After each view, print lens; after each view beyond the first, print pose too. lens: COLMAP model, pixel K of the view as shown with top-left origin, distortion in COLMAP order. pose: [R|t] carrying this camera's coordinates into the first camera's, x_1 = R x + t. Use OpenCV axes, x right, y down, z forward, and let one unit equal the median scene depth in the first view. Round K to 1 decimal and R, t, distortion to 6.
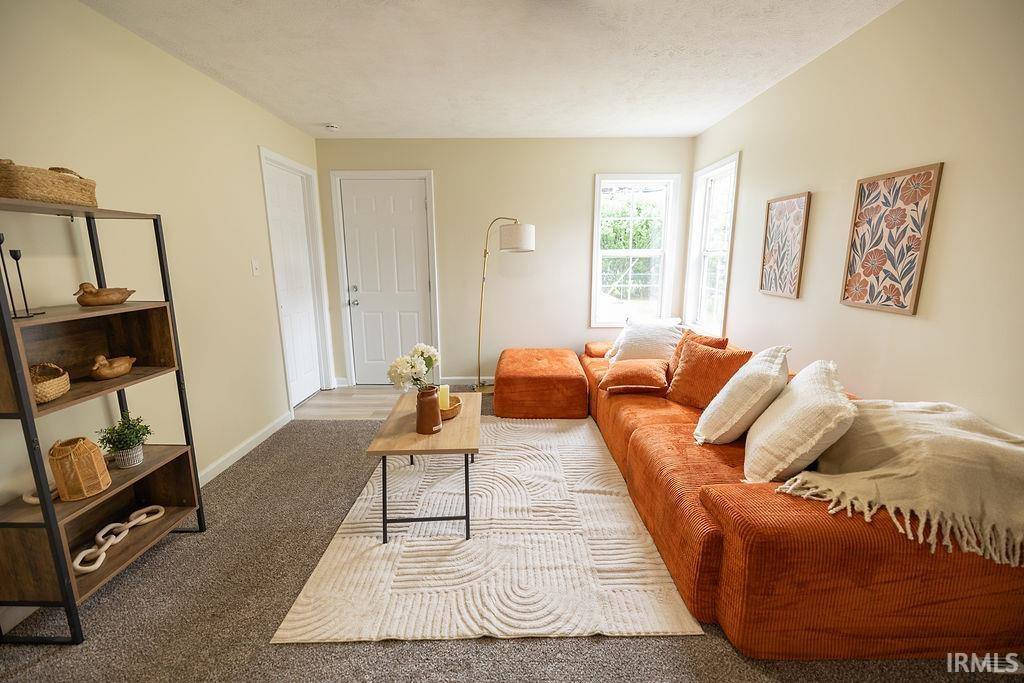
lens RADIAL K [[443.3, 0, 513.1], [0, 443.3, 340.8], [0, 0, 1]] dist [0.002532, 0.000063]
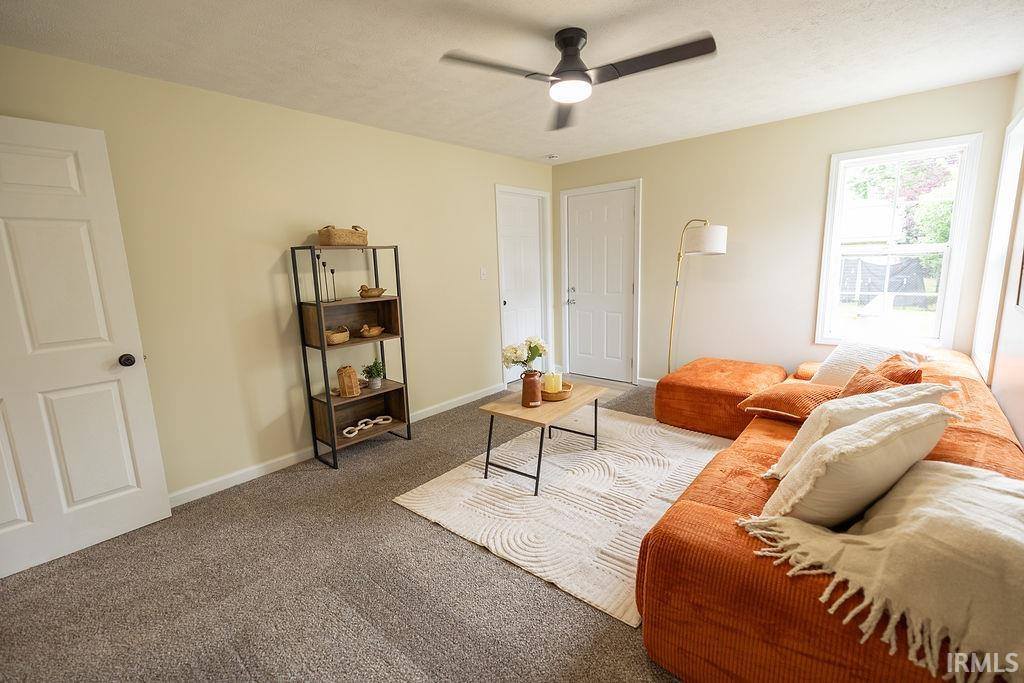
lens RADIAL K [[460.4, 0, 491.9], [0, 460.4, 341.6], [0, 0, 1]] dist [0.000219, -0.000052]
pose [[0.732968, 0.096484, -0.673386, 0.635588], [-0.097166, 0.994590, 0.036744, -0.014433], [0.673288, 0.038498, 0.738377, -0.043659]]
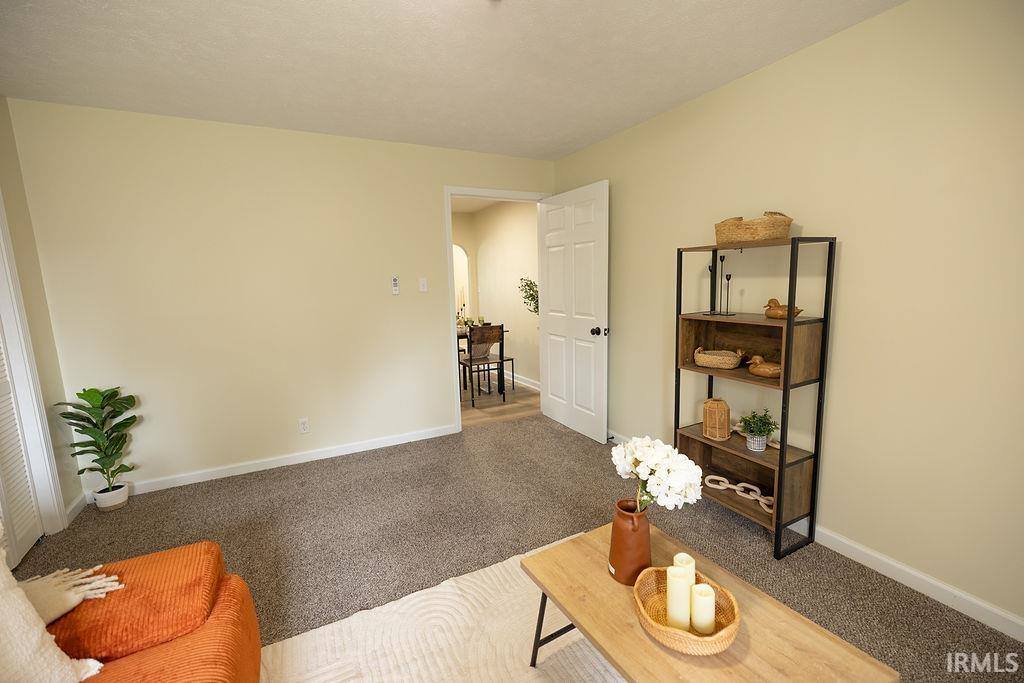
lens RADIAL K [[426.5, 0, 508.3], [0, 426.5, 340.3], [0, 0, 1]] dist [0.000924, -0.000035]
pose [[-0.894262, 0.094189, -0.437519, 0.201945], [-0.053206, 0.948295, 0.312898, -0.300111], [0.444369, 0.303092, -0.843013, 1.451707]]
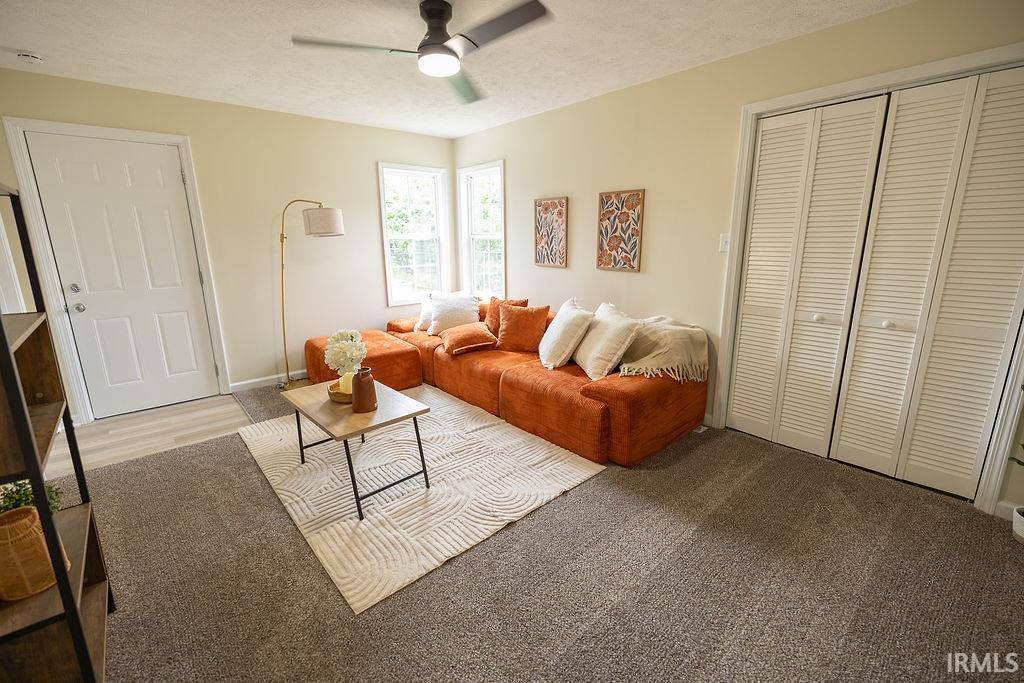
lens RADIAL K [[445.2, 0, 531.8], [0, 445.2, 339.5], [0, 0, 1]] dist [-0.000058, 0.000020]
pose [[0.735508, -0.157603, 0.658931, -0.617420], [0.132967, 0.987232, 0.087707, -0.002163], [-0.664340, 0.023107, 0.747073, -0.061102]]
